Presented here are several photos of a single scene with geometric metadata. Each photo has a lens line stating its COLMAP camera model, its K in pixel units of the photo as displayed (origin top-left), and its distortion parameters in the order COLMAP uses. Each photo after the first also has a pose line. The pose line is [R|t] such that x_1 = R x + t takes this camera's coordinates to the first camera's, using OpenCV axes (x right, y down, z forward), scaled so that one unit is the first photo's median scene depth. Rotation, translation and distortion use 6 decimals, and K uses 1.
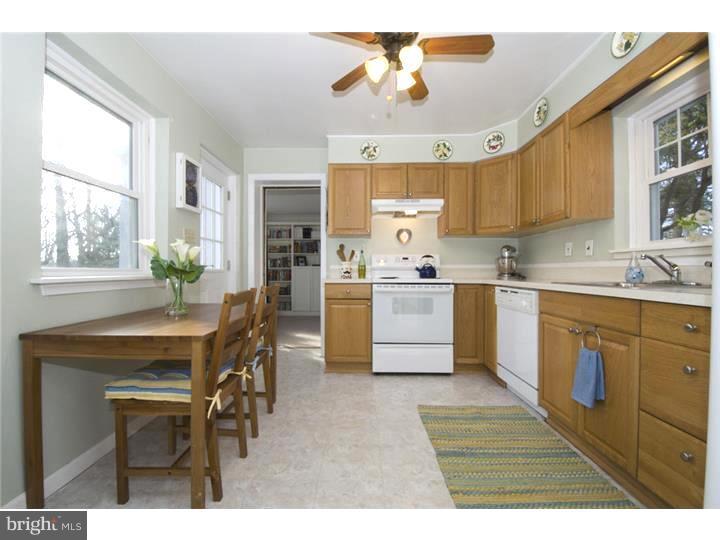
lens RADIAL K [[324.5, 0, 357.3], [0, 324.5, 269.6], [0, 0, 1]] dist [-0.001882, -0.000395]
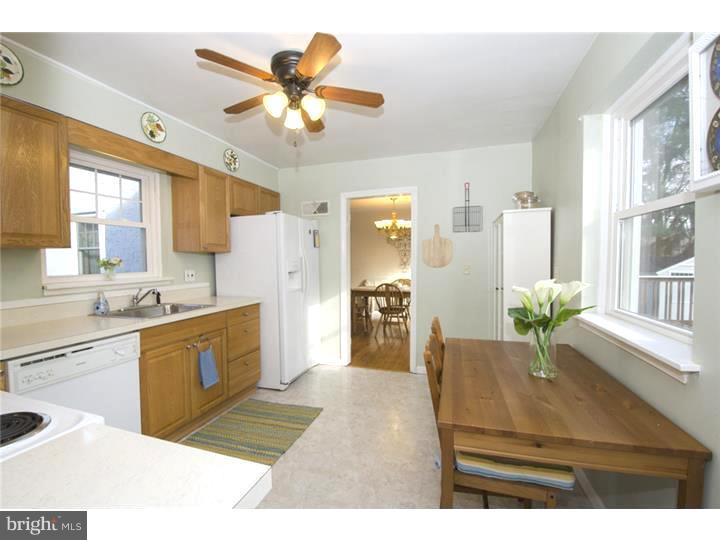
lens RADIAL K [[324.5, 0, 357.3], [0, 324.5, 269.6], [0, 0, 1]] dist [-0.001882, -0.000395]
pose [[-0.956433, -0.001206, 0.291951, -0.340370], [0.008550, 0.999447, 0.032139, -0.146775], [-0.291828, 0.033235, -0.955893, 1.823016]]
